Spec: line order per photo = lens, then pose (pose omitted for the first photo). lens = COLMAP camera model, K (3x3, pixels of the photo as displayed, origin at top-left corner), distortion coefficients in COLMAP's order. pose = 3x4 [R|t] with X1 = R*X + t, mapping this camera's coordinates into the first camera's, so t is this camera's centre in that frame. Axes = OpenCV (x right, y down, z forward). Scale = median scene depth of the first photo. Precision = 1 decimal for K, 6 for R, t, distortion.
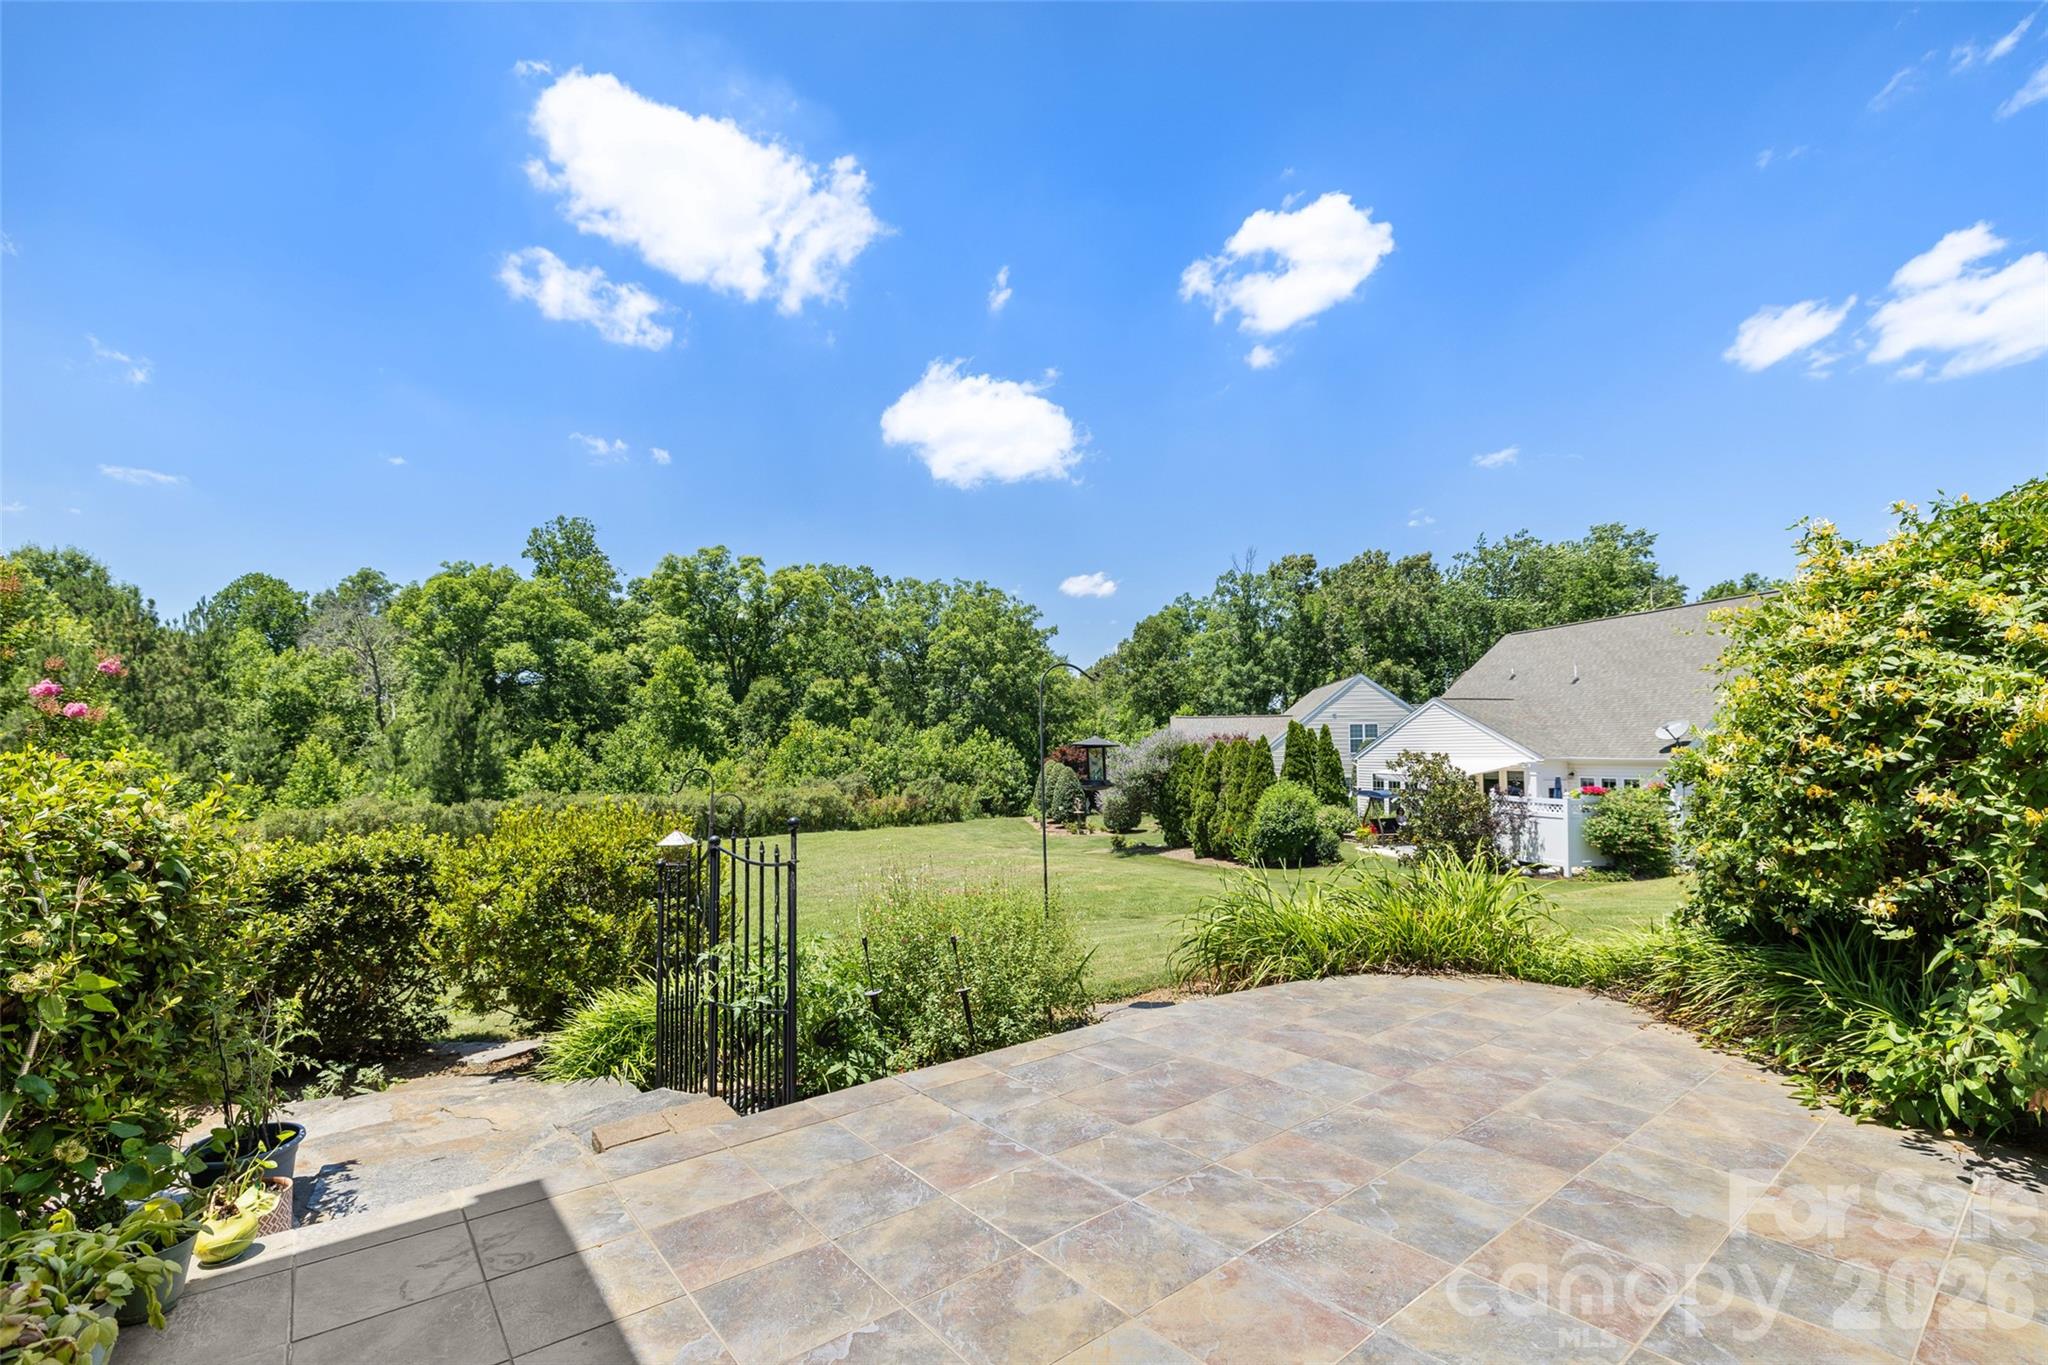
lens RADIAL K [[899.5, 0, 1022.0], [0, 899.5, 677.9], [0, 0, 1]] dist [0.000107, 0.000010]
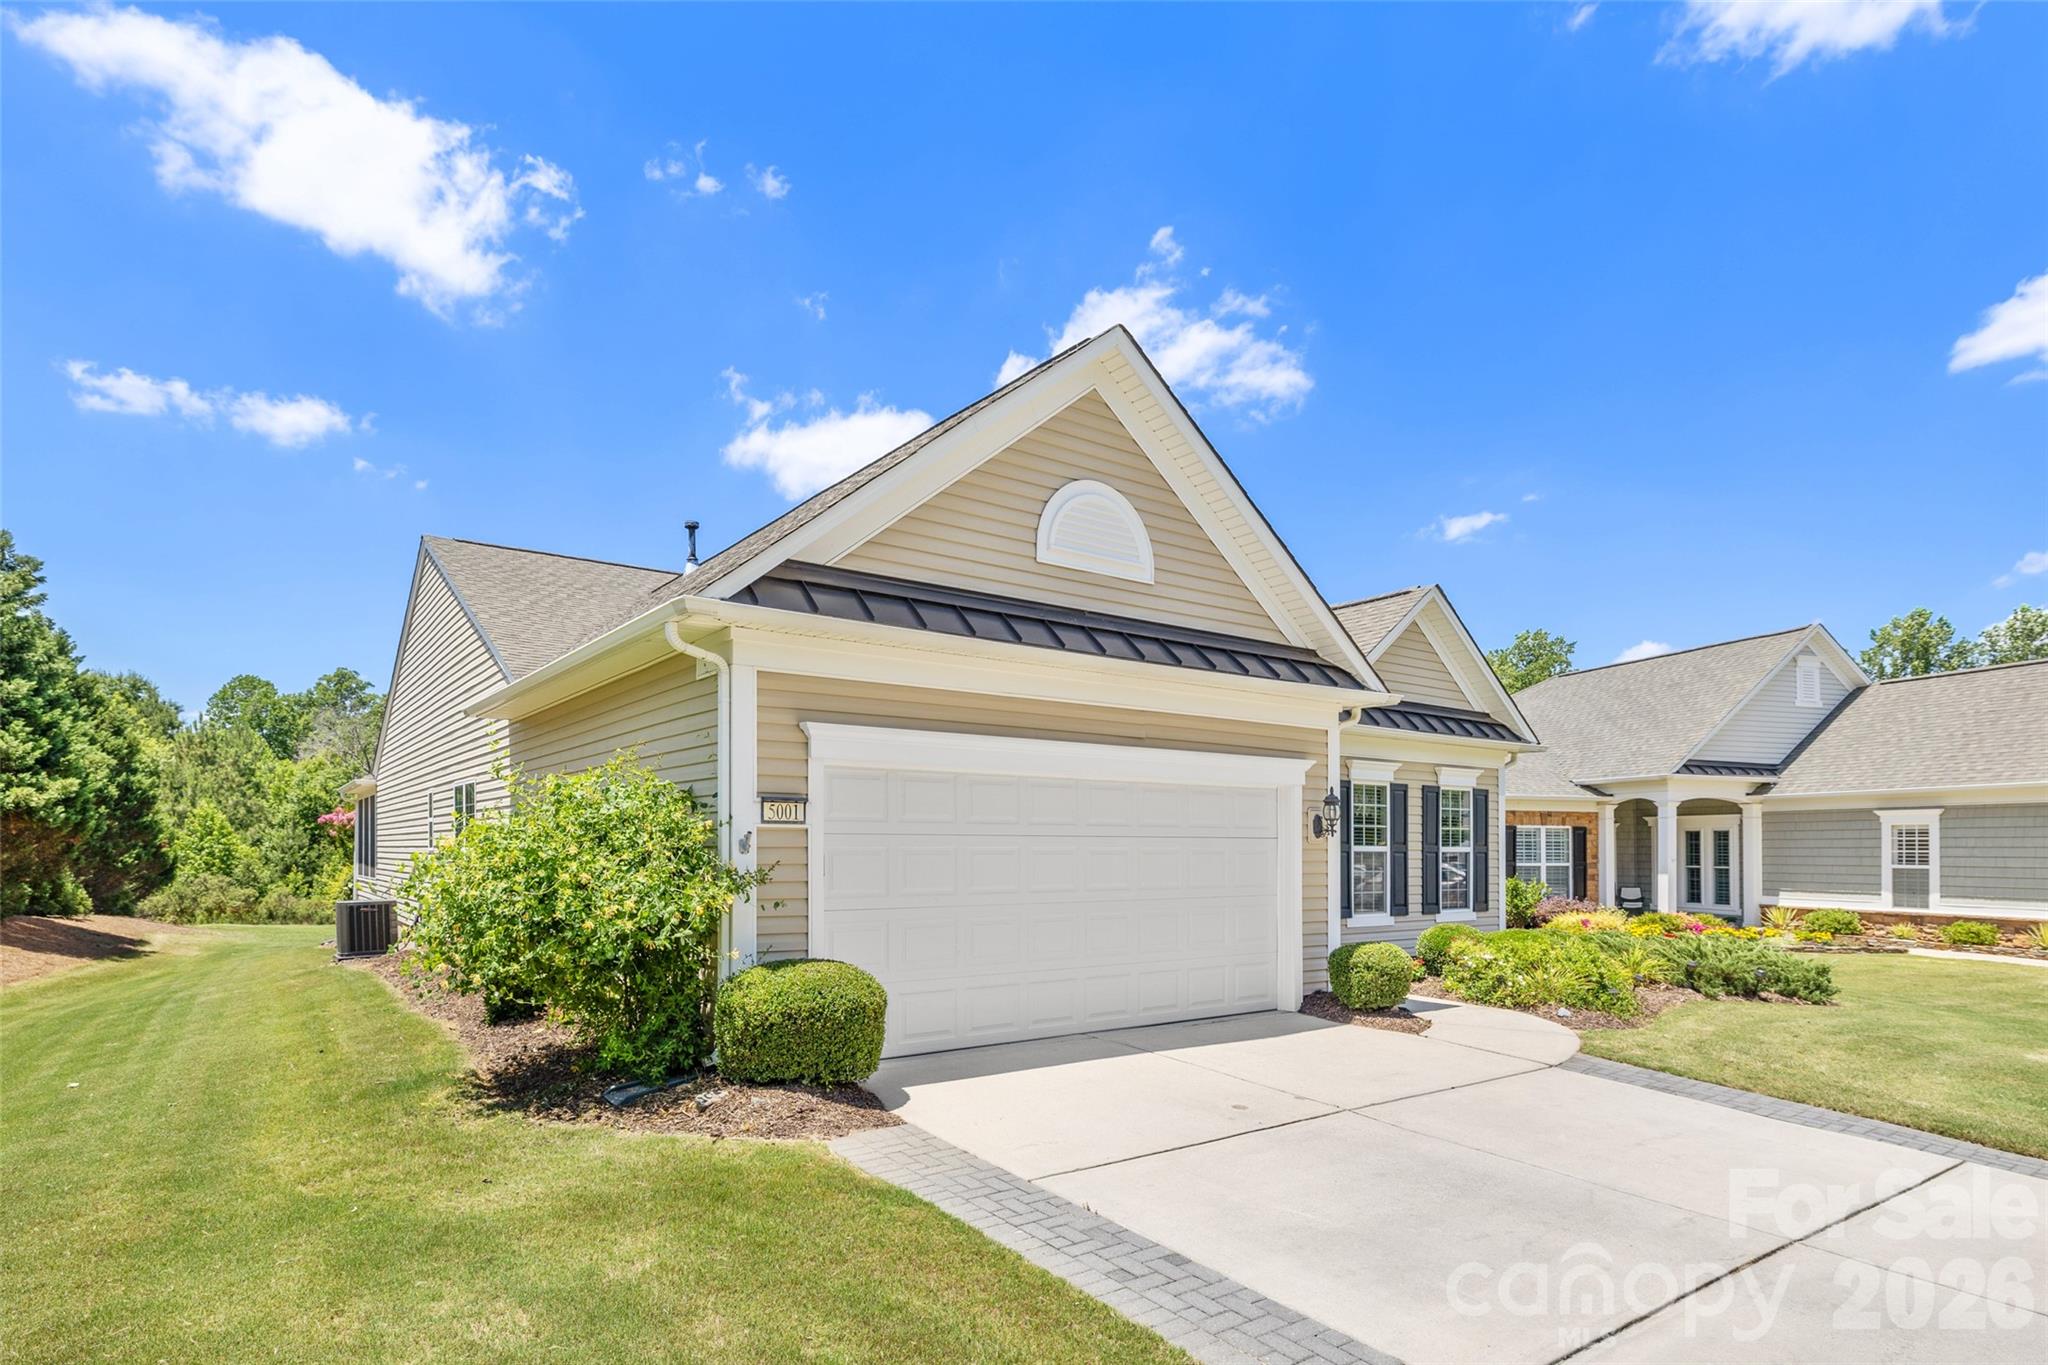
lens RADIAL K [[1011.8, 0, 1019.2], [0, 1011.8, 674.7], [0, 0, 1]] dist [-0.001512, -0.000102]
pose [[0.999919, 0.010888, -0.006659, 0.168114], [-0.011415, 0.996311, -0.085056, -0.043355], [0.005709, 0.085125, 0.996354, -0.391034]]
